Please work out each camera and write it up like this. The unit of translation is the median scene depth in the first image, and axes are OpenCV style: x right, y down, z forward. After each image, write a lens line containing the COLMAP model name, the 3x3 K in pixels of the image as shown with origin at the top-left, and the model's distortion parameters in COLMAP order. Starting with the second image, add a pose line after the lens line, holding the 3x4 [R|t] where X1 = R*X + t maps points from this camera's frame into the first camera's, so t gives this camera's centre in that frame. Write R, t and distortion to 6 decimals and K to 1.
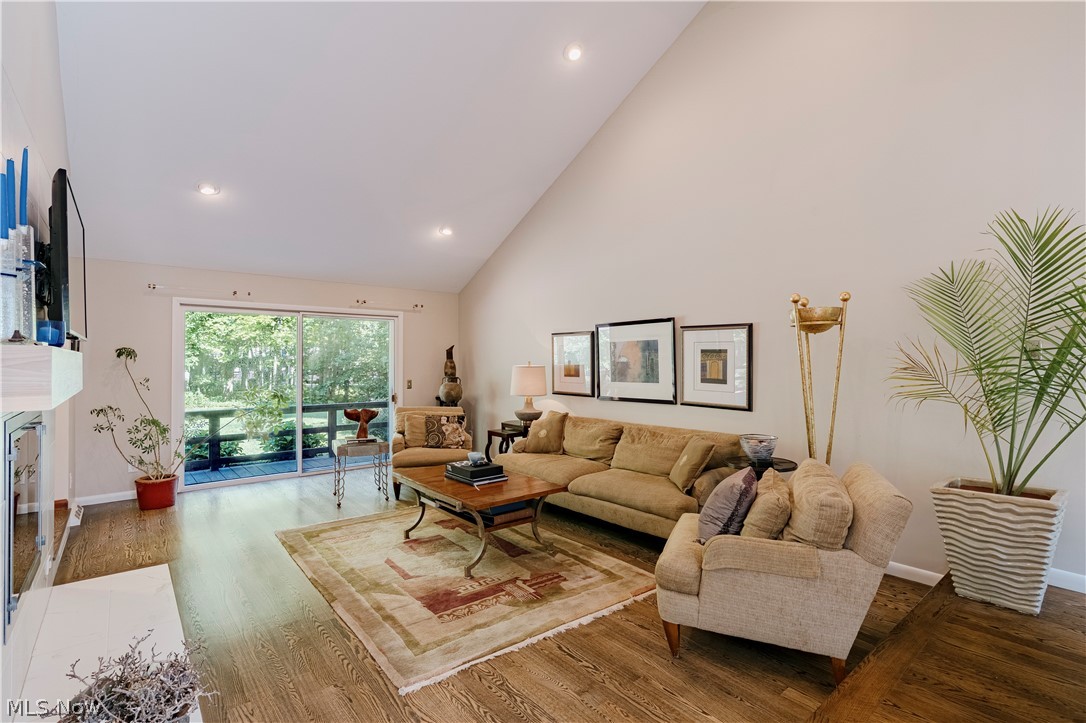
lens RADIAL K [[509.5, 0, 545.6], [0, 509.5, 359.2], [0, 0, 1]] dist [-0.000359, 0.000575]
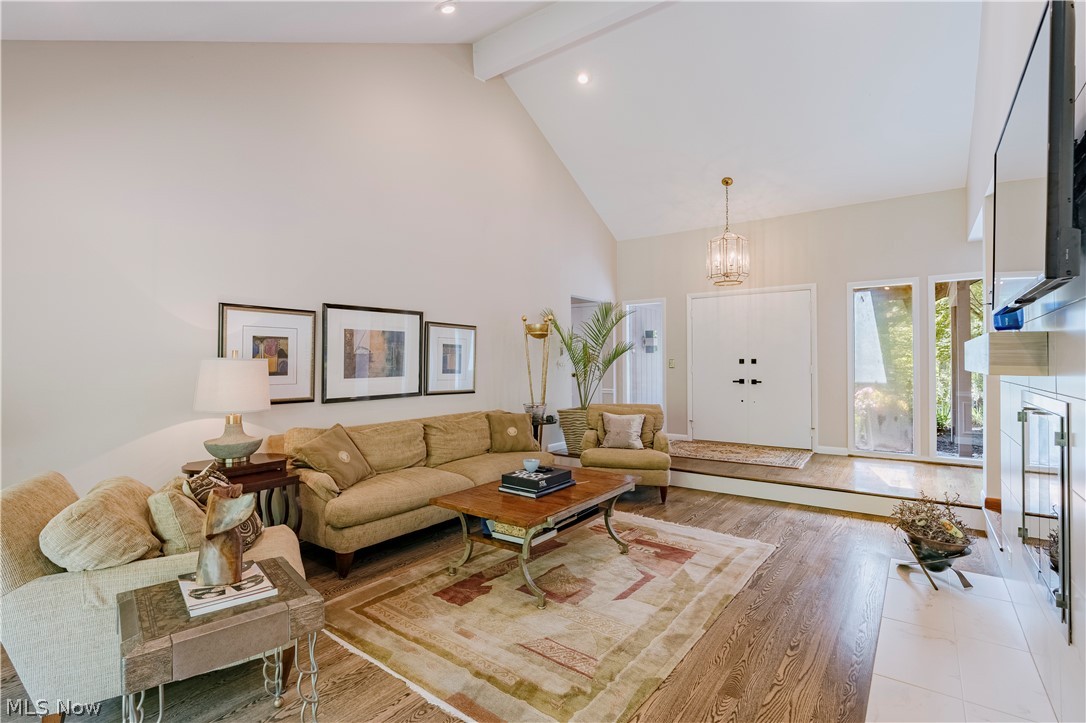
lens RADIAL K [[509.5, 0, 545.6], [0, 509.5, 359.2], [0, 0, 1]] dist [-0.000359, 0.000575]
pose [[-0.241670, 0.010443, 0.970302, -1.012385], [-0.002621, 0.999931, -0.011414, 0.031747], [-0.970355, -0.005302, -0.241626, 1.252686]]
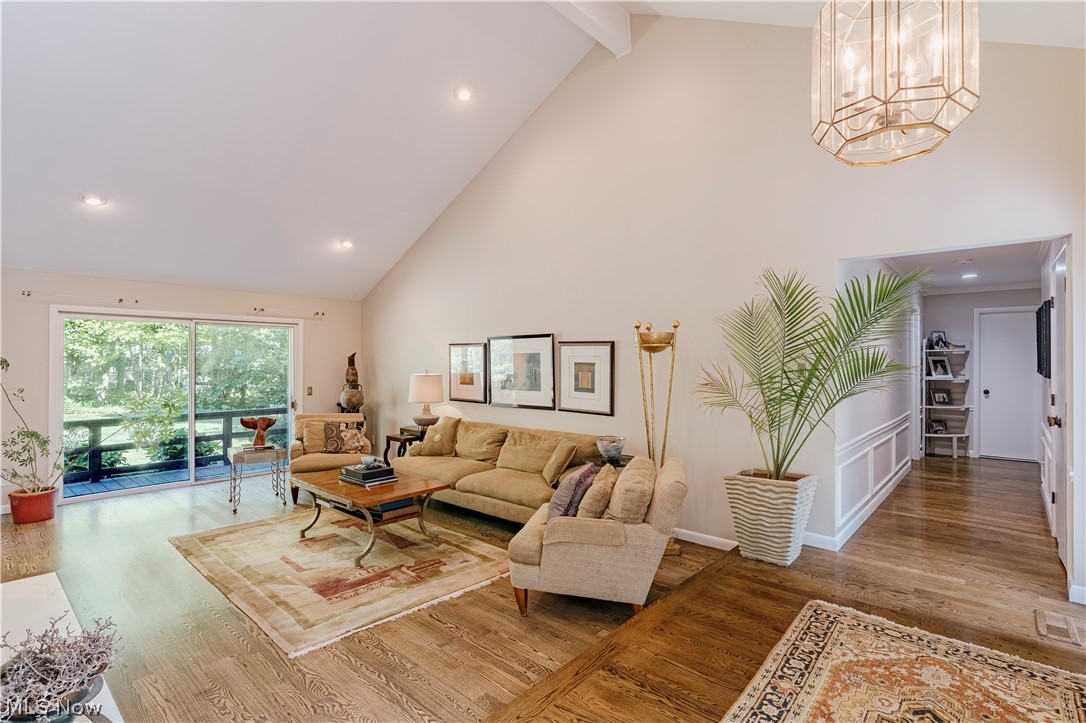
lens RADIAL K [[520.7, 0, 543.0], [0, 520.7, 361.5], [0, 0, 1]] dist [0.001227, 0.001040]
pose [[0.988883, 0.003087, 0.148666, 0.071625], [-0.003899, 0.999979, 0.005176, -0.032300], [-0.148647, -0.005698, 0.988874, -0.179542]]
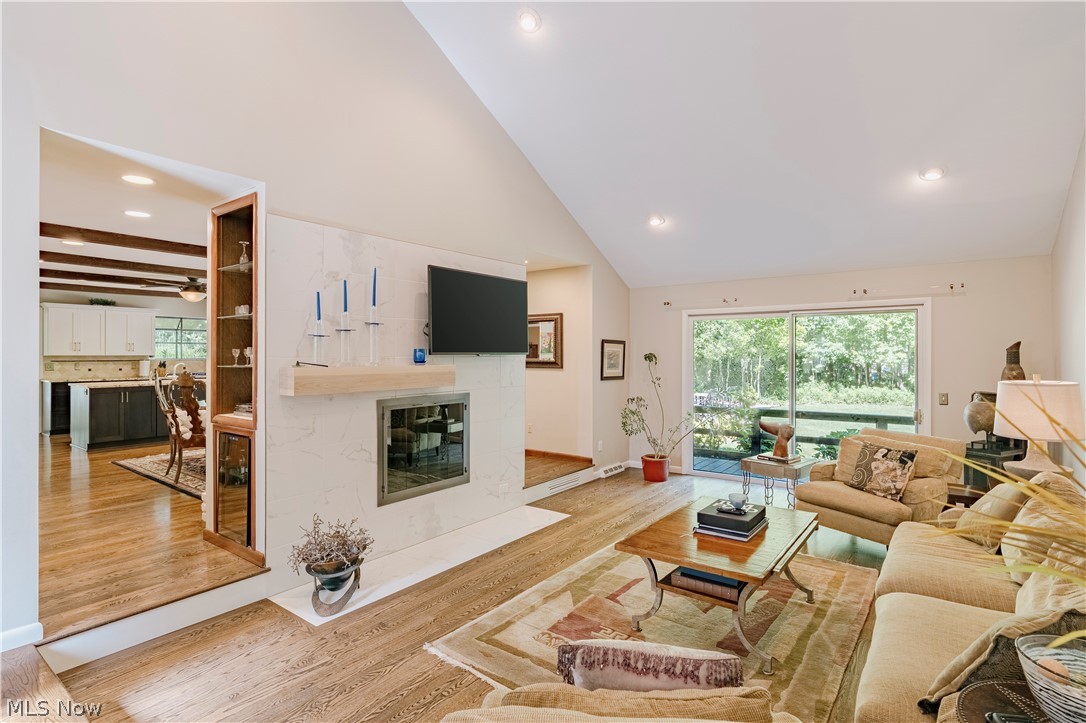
lens RADIAL K [[538.4, 0, 554.7], [0, 538.4, 355.6], [0, 0, 1]] dist [-0.000766, 0.000086]
pose [[0.244443, 0.003403, -0.969658, 0.618380], [0.007777, 0.999955, 0.005470, -0.035560], [0.969632, -0.008878, 0.244405, 0.573958]]
